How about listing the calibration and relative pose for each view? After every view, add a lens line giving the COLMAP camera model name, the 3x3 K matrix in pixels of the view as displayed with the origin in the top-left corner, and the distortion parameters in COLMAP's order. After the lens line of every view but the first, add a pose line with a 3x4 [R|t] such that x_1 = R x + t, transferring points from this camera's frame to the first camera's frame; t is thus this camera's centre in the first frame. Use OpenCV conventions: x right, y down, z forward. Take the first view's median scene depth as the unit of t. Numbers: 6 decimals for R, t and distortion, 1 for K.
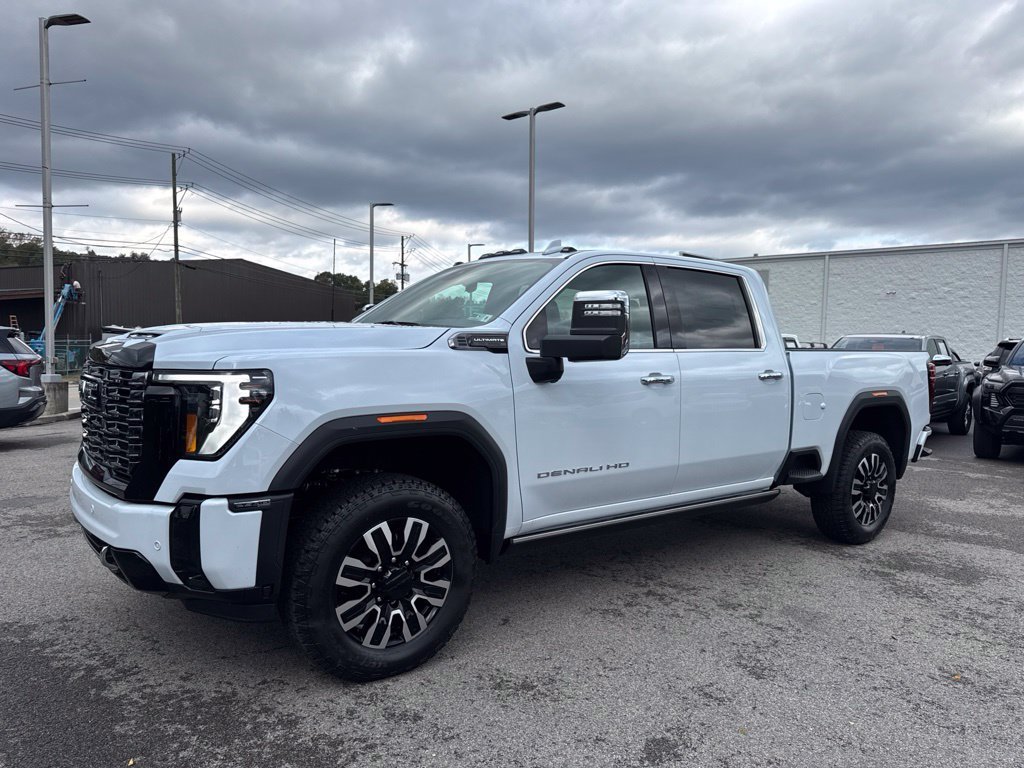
lens RADIAL K [[739.6, 0, 512.8], [0, 739.6, 388.1], [0, 0, 1]] dist [-0.002647, -0.001650]
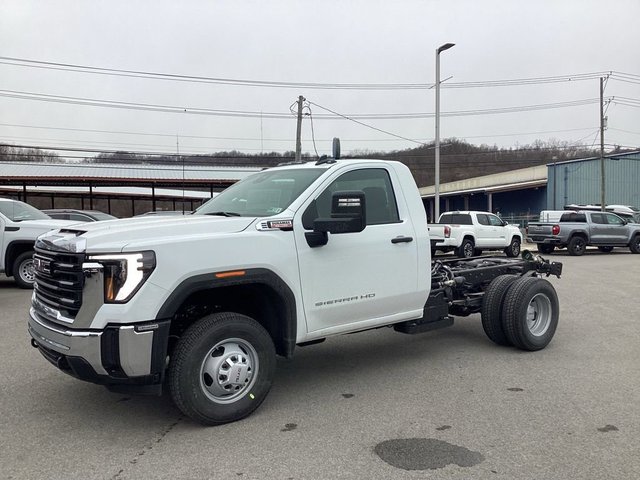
lens RADIAL K [[625.1, 0, 337.0], [0, 625.1, 238.3], [0, 0, 1]] dist [0.001955, -0.000435]
pose [[0.998833, -0.046765, 0.012108, 0.087829], [0.046740, 0.998904, 0.002347, -0.035297], [-0.012204, -0.001778, 0.999924, -0.473661]]
